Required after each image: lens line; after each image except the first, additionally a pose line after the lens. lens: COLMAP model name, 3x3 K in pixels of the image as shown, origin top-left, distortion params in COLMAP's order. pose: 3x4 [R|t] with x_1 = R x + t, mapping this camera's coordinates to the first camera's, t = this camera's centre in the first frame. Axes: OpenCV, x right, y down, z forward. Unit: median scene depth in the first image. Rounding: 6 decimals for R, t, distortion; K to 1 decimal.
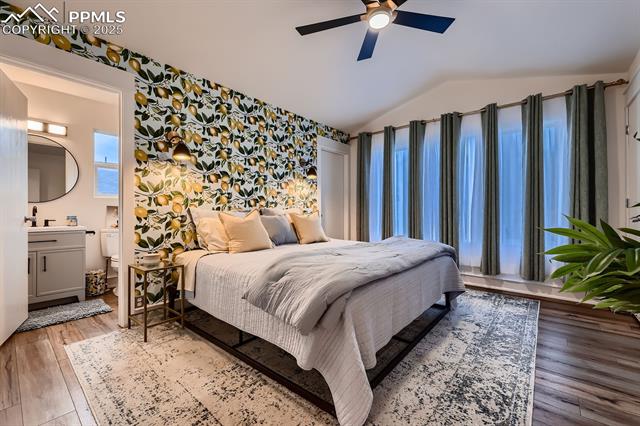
lens RADIAL K [[267.4, 0, 320.2], [0, 267.4, 212.9], [0, 0, 1]] dist [0.001871, 0.000527]
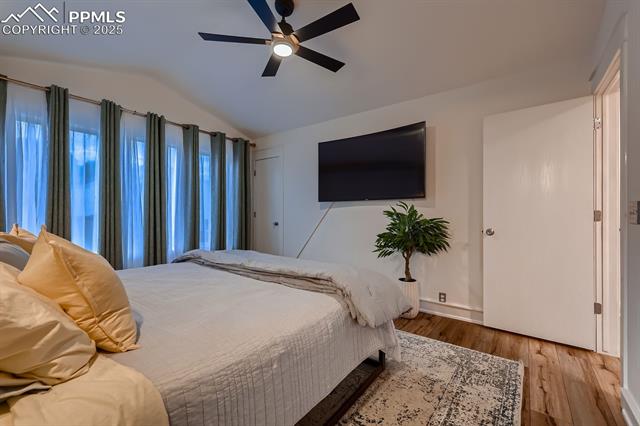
lens RADIAL K [[267.4, 0, 320.3], [0, 267.4, 215.1], [0, 0, 1]] dist [0.001871, 0.000527]
pose [[-0.044287, 0.004438, 0.999009, -0.591488], [-0.000264, 0.999990, -0.004454, -0.023424], [-0.999019, -0.000460, -0.044285, 0.612384]]
